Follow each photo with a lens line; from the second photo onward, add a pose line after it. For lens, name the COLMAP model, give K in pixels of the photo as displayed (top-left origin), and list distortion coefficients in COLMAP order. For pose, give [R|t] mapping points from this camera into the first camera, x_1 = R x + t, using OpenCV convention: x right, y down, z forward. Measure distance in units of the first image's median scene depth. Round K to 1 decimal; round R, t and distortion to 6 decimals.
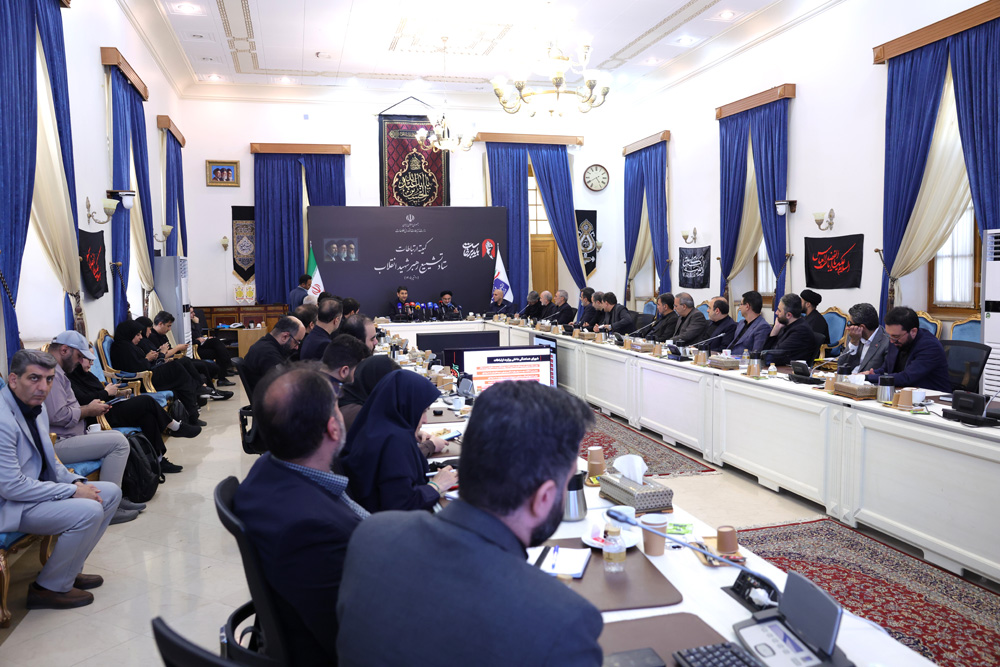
lens RADIAL K [[853.8, 0, 497.4], [0, 853.8, 334.3], [0, 0, 1]] dist [-0.027947, -0.000497]
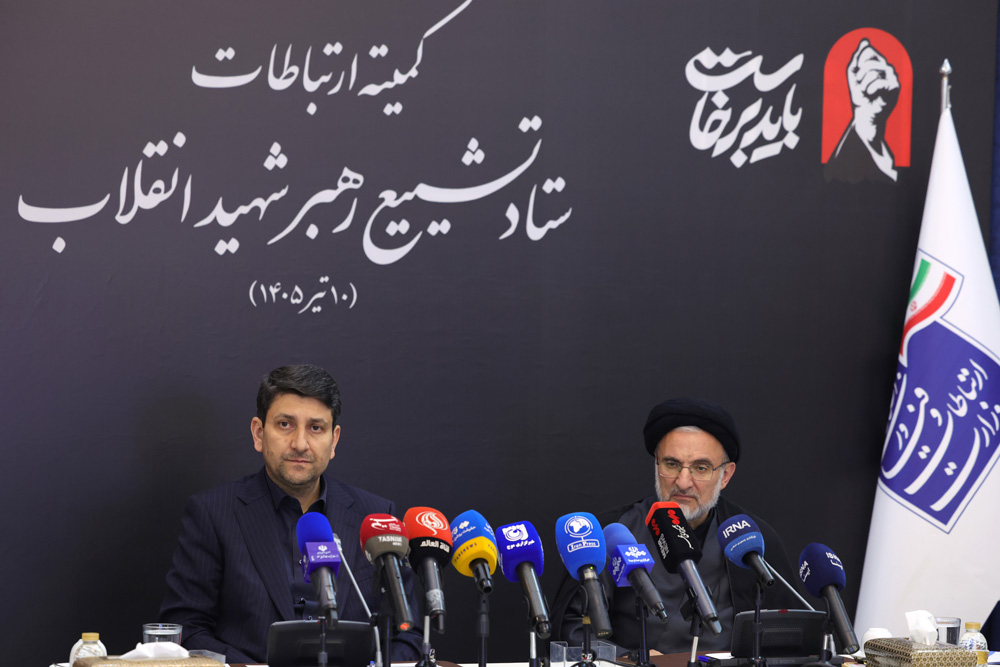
lens RADIAL K [[3106.9, 0, 508.6], [0, 3106.9, 337.9], [0, 0, 1]] dist [0.230445, 0.000000]
pose [[0.994268, 0.036153, 0.100616, -0.117160], [-0.029749, 0.997478, -0.064439, -0.030511], [-0.102692, 0.061076, 0.992836, 0.532110]]
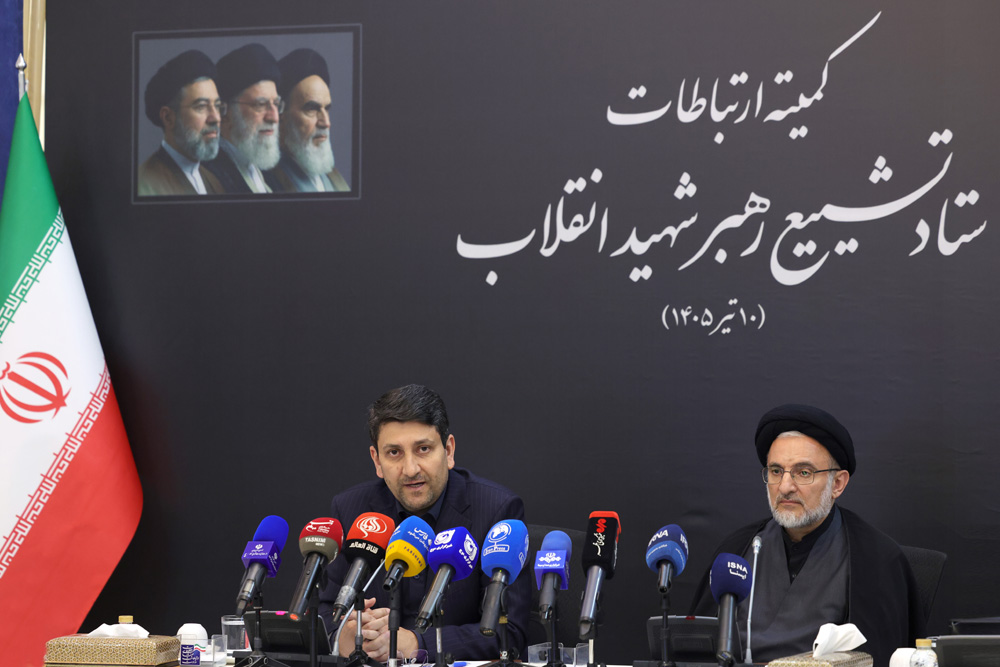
lens RADIAL K [[3488.8, 0, 507.2], [0, 3488.8, 338.3], [0, 0, 1]] dist [0.345338, 0.000000]
pose [[0.841698, 0.015087, -0.539738, 0.169117], [-0.046284, 0.997946, -0.044283, -0.037178], [0.537961, 0.062254, 0.840668, 0.521830]]
